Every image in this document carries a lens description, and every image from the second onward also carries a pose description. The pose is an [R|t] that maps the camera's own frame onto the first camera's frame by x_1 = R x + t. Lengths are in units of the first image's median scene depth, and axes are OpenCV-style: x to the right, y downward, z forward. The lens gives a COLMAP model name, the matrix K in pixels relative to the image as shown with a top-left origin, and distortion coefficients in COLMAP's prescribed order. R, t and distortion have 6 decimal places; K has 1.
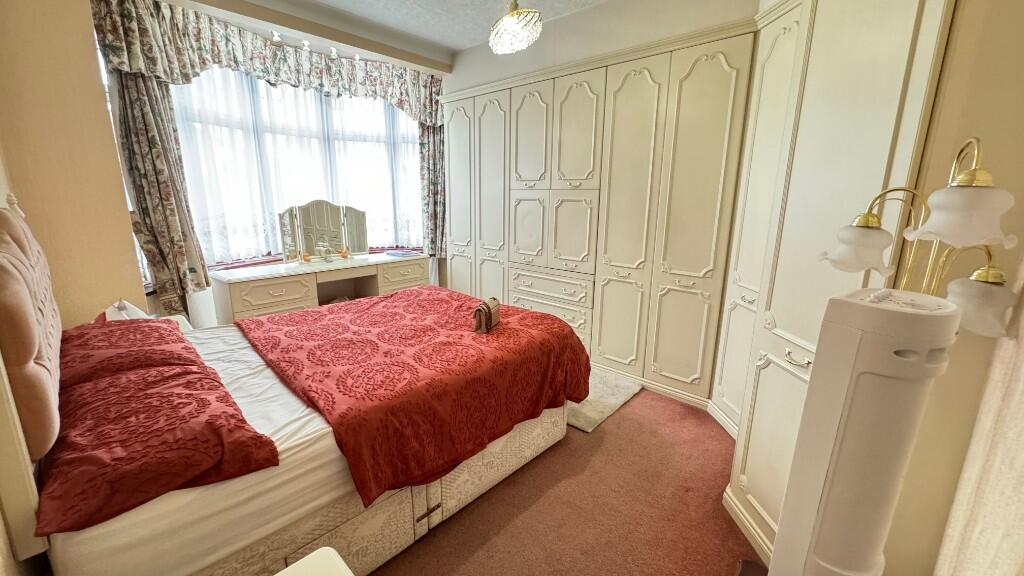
lens RADIAL K [[407.1, 0, 511.6], [0, 407.1, 289.5], [0, 0, 1]] dist [-0.002527, 0.000314]
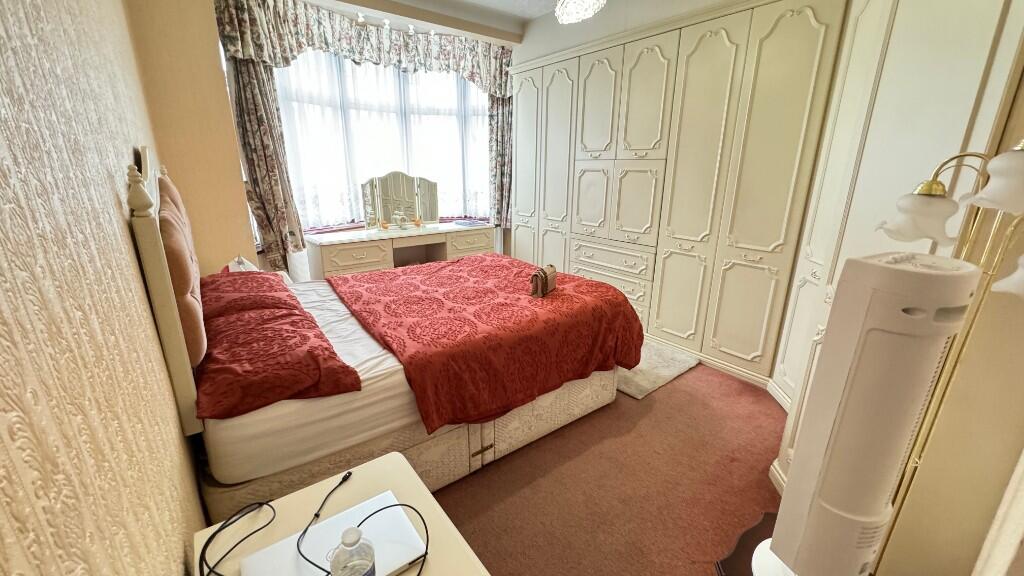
lens RADIAL K [[407.1, 0, 511.1], [0, 407.1, 289.1], [0, 0, 1]] dist [-0.002527, 0.000314]
pose [[0.985864, 0.043607, -0.161774, 0.025836], [-0.033345, 0.997287, 0.065618, 0.016040], [0.164196, -0.059296, 0.984644, -0.051326]]
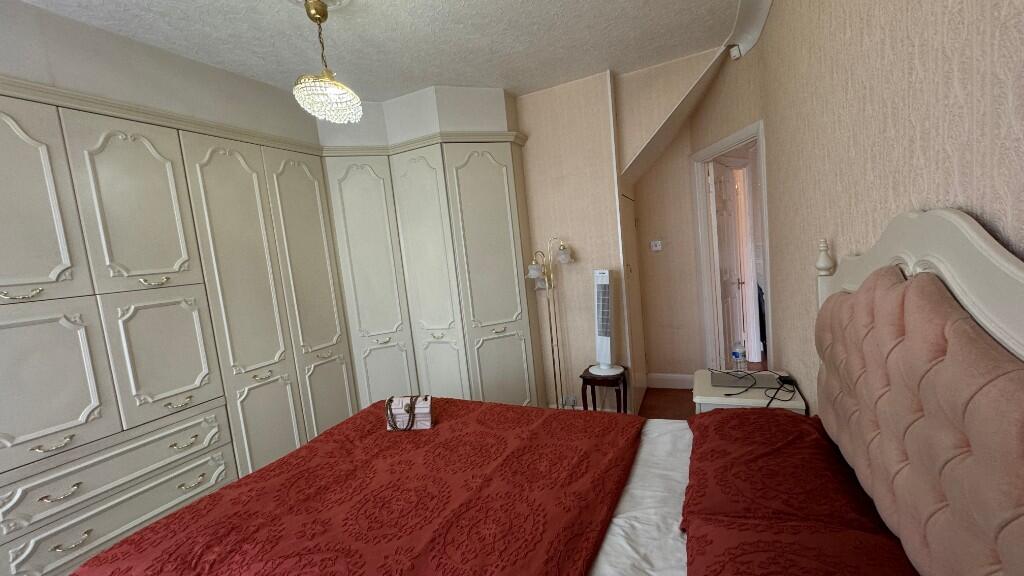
lens RADIAL K [[407.1, 0, 510.5], [0, 407.1, 287.8], [0, 0, 1]] dist [-0.002527, 0.000314]
pose [[-0.270946, -0.071569, 0.959930, -0.803464], [0.322423, 0.932880, 0.160558, -0.217697], [-0.906990, 0.353007, -0.229685, 0.819579]]
